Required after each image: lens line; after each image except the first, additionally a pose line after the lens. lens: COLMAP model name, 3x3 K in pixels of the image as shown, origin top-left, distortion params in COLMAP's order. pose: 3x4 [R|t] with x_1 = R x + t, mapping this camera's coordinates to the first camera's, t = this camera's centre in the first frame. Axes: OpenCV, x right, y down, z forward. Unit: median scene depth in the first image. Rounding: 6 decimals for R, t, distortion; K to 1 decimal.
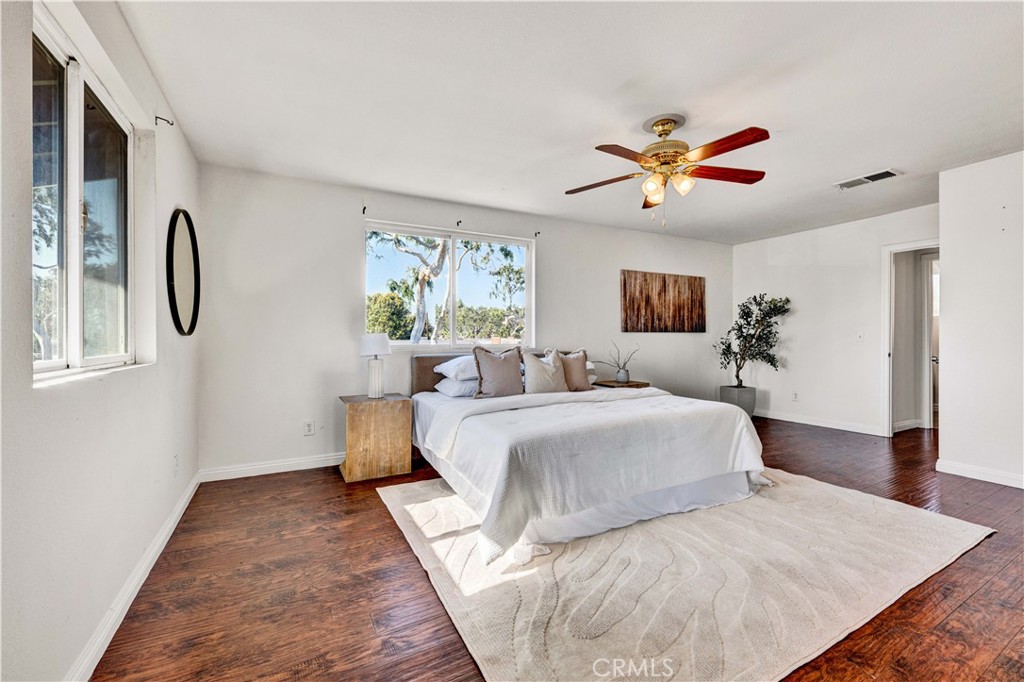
lens RADIAL K [[414.8, 0, 514.5], [0, 414.8, 335.5], [0, 0, 1]] dist [0.003141, -0.000051]
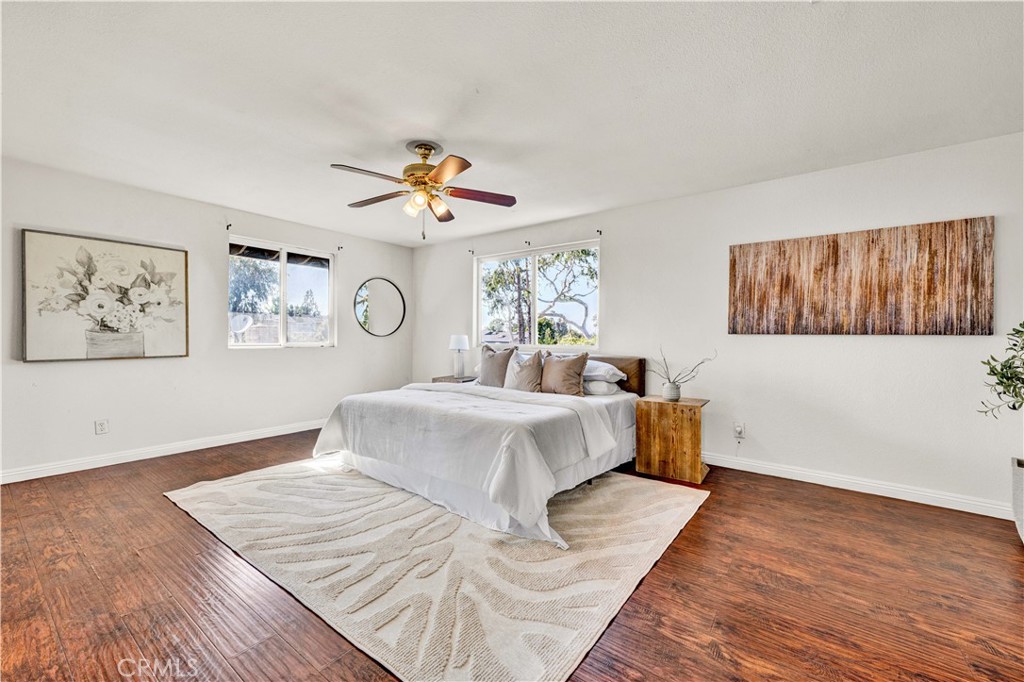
lens RADIAL K [[414.8, 0, 542.2], [0, 414.8, 340.2], [0, 0, 1]] dist [0.003141, -0.000051]
pose [[0.437841, 0.022067, -0.898782, 0.723227], [-0.005402, 0.999745, 0.021914, -0.010367], [0.899036, -0.004740, 0.437849, 0.378552]]
